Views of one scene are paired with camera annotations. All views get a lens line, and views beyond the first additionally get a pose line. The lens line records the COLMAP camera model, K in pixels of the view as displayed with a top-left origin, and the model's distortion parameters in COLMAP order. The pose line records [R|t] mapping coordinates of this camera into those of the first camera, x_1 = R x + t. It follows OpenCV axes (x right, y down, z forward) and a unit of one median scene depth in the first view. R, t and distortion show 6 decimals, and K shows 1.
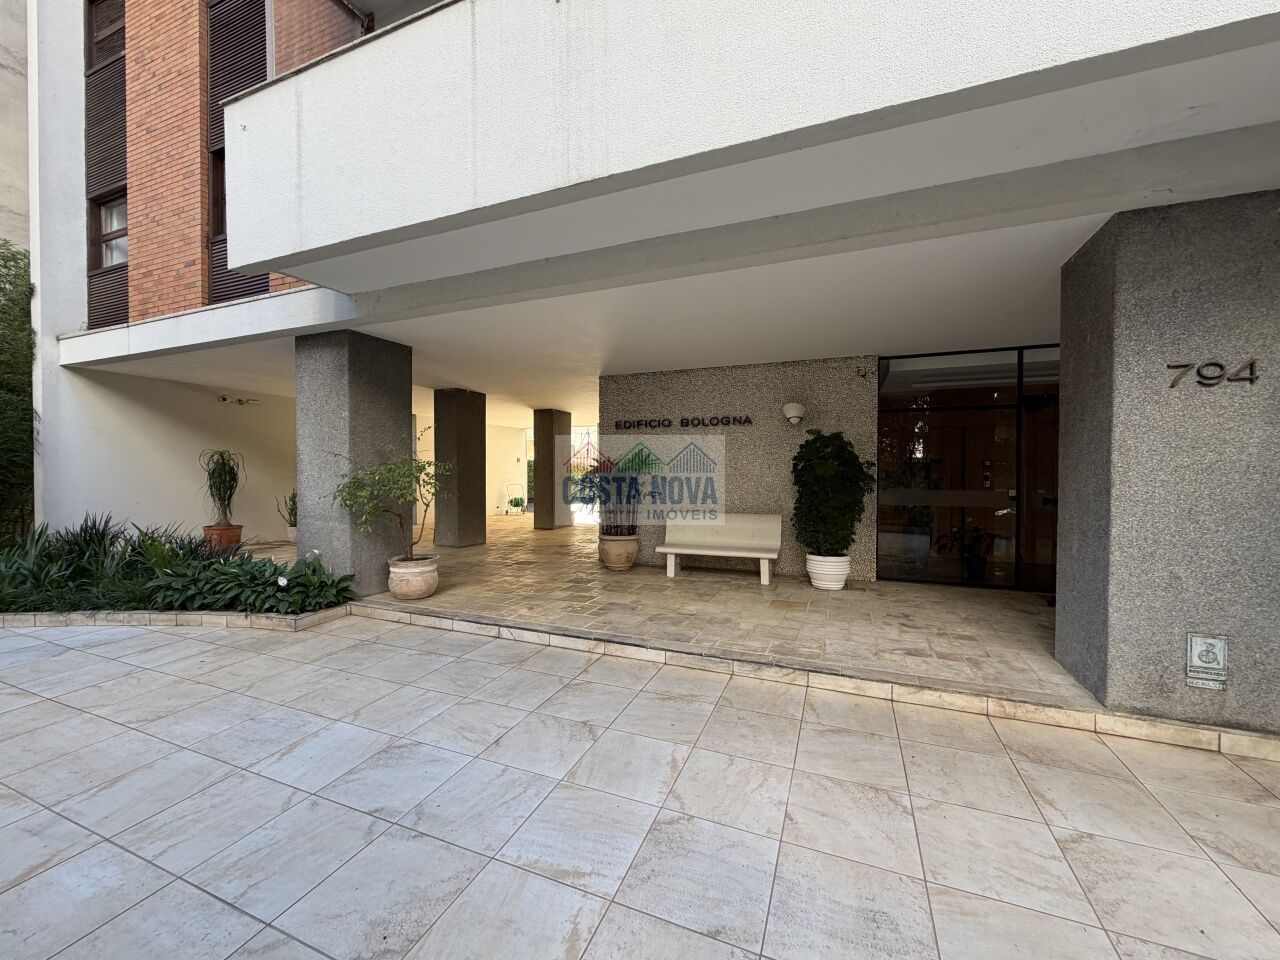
lens RADIAL K [[511.1, 0, 631.5], [0, 511.1, 473.1], [0, 0, 1]] dist [0.002121, -0.000747]
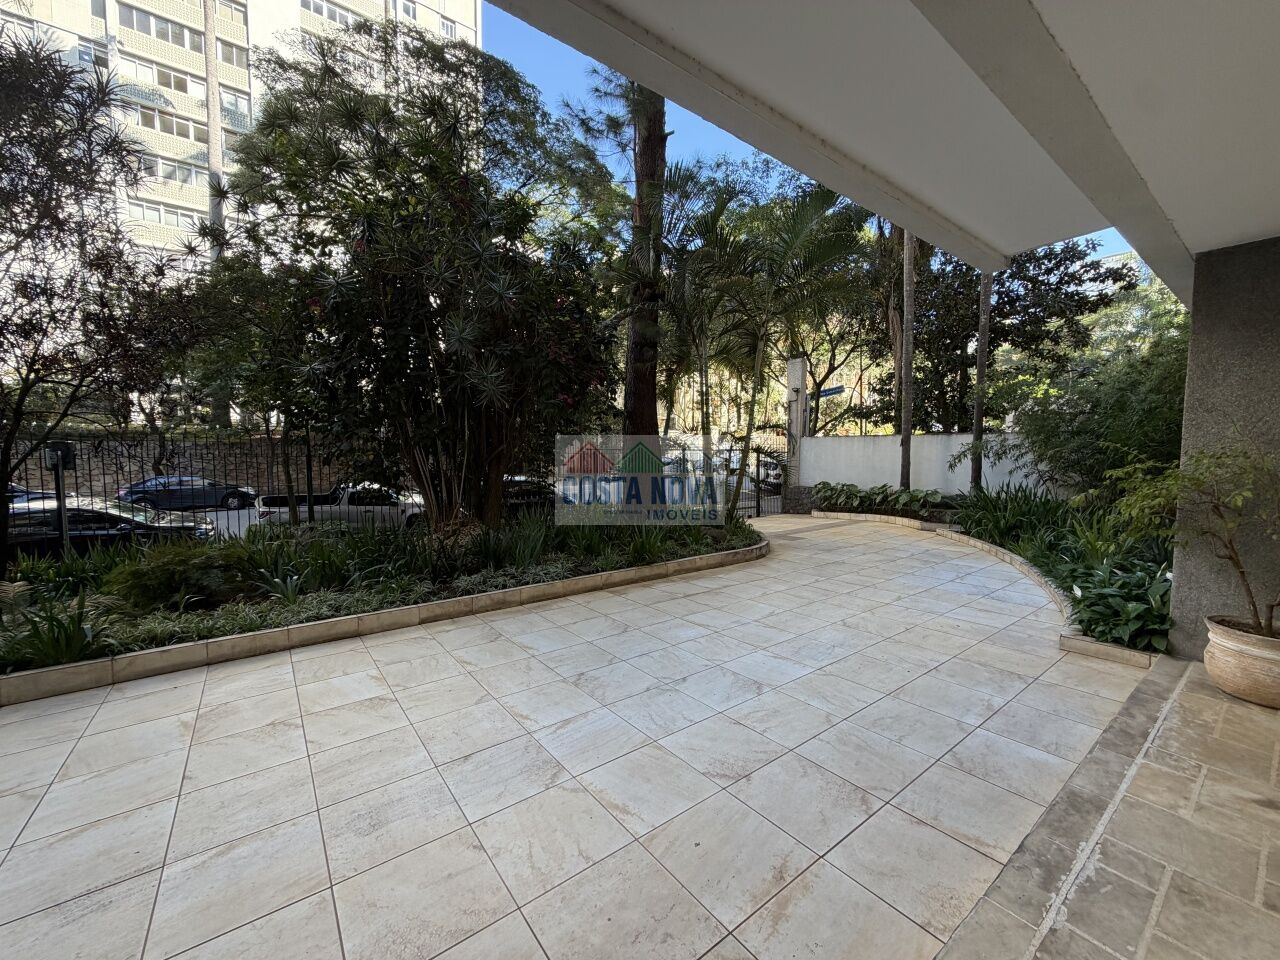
lens RADIAL K [[511.1, 0, 642.4], [0, 511.1, 480.4], [0, 0, 1]] dist [0.002121, -0.000747]
pose [[-0.502209, 0.048981, -0.863358, 0.933930], [-0.005574, 0.998190, 0.059872, -0.054351], [0.864729, 0.034881, -0.501027, 1.708311]]
